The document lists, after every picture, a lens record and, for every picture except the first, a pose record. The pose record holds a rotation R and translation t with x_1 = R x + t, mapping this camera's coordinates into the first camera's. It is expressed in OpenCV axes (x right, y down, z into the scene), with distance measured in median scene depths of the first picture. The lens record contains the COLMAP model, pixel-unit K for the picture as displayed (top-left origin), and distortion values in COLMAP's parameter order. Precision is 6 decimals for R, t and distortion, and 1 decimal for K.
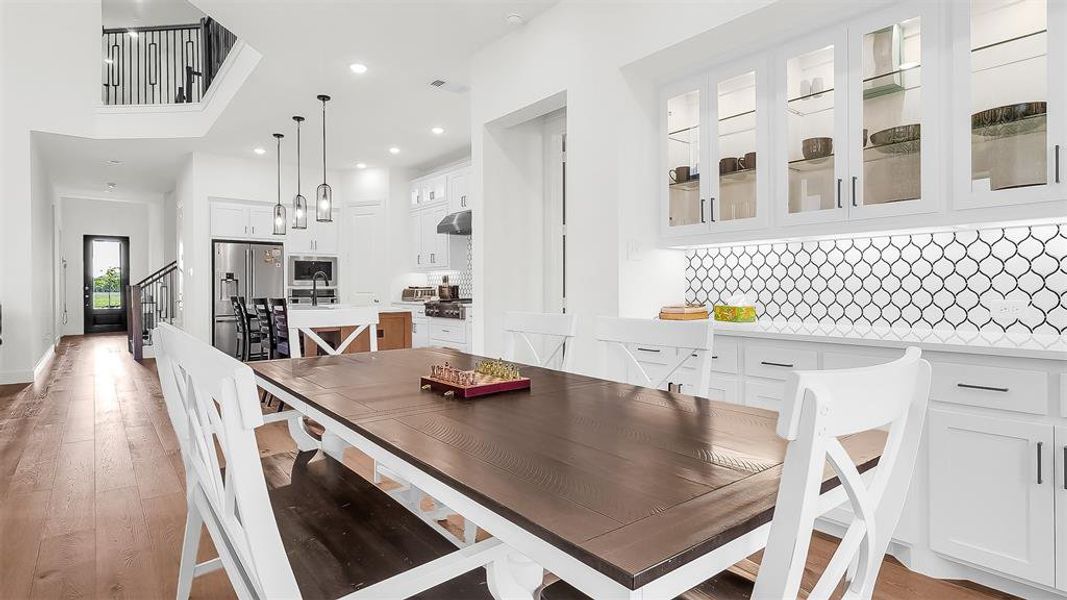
lens RADIAL K [[549.7, 0, 533.5], [0, 549.7, 300.0], [0, 0, 1]] dist [0.002455, 0.000484]
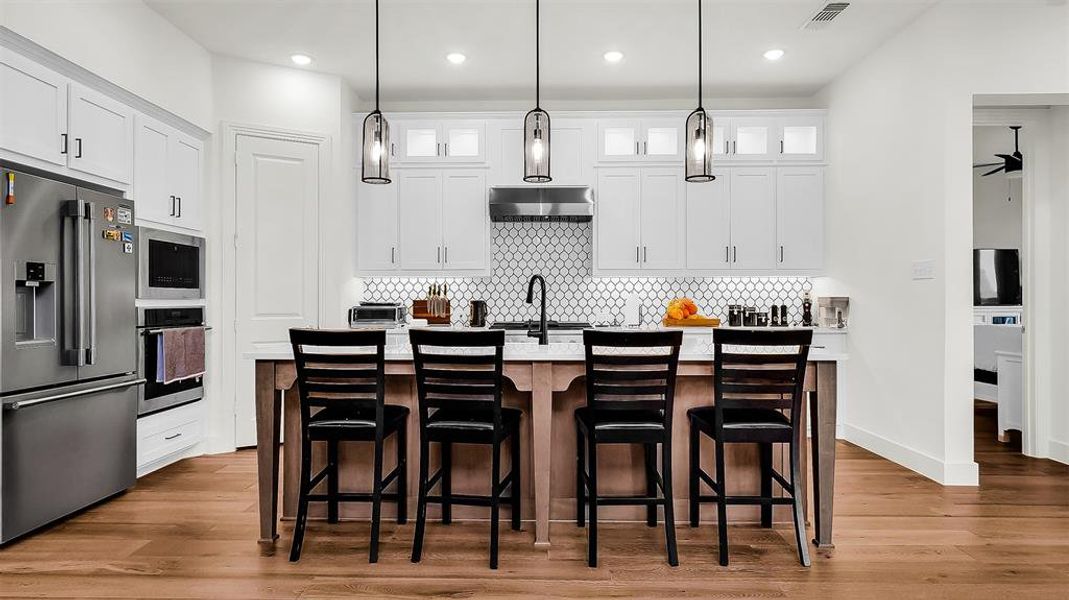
lens RADIAL K [[603.3, 0, 534.5], [0, 603.3, 300.0], [0, 0, 1]] dist [0.000129, 0.000389]
pose [[0.645724, 0.003677, 0.763562, -0.584580], [0.015666, 0.999714, -0.018063, -0.013301], [-0.763410, 0.023626, 0.645482, 0.481491]]
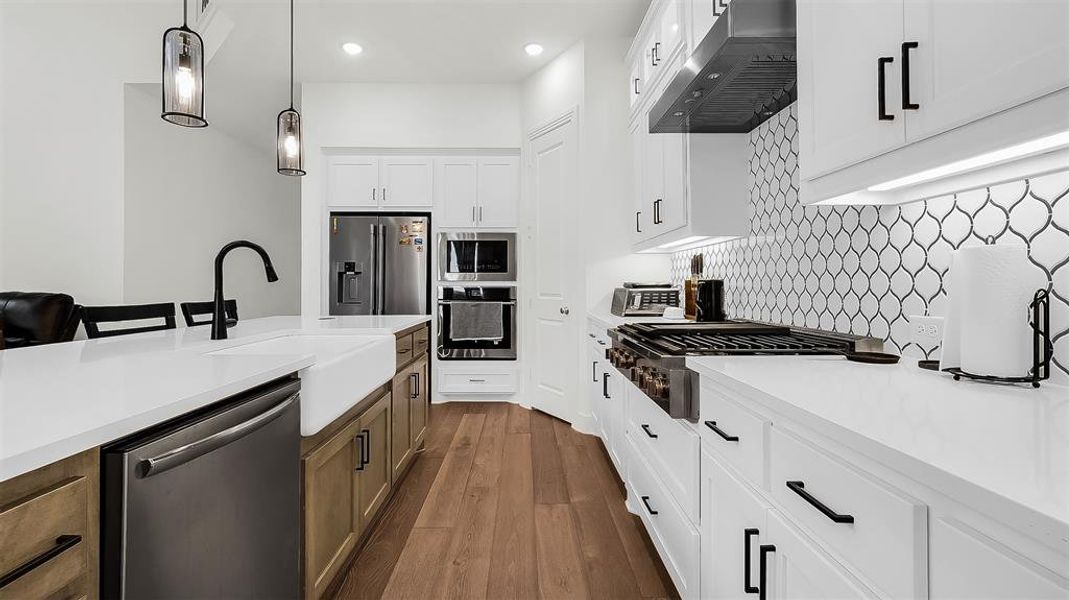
lens RADIAL K [[462.4, 0, 529.2], [0, 462.4, 281.8], [0, 0, 1]] dist [0.000229, 0.000020]
pose [[0.786339, -0.001064, -0.617795, -0.046853], [-0.015529, 0.999649, -0.021487, -0.016124], [0.617601, 0.026490, 0.786046, 0.645766]]
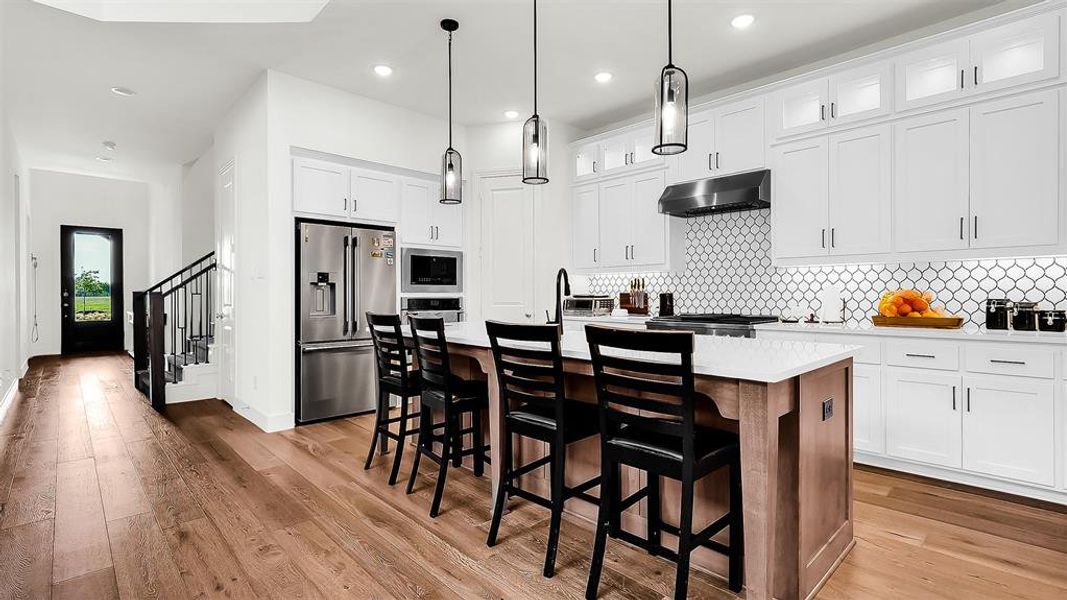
lens RADIAL K [[489.4, 0, 527.2], [0, 489.4, 302.3], [0, 0, 1]] dist [0.002159, 0.000048]
pose [[0.996739, 0.000713, 0.080693, -0.337361], [-0.000347, 0.999990, -0.004550, -0.012174], [-0.080695, 0.004507, 0.996729, 0.397697]]
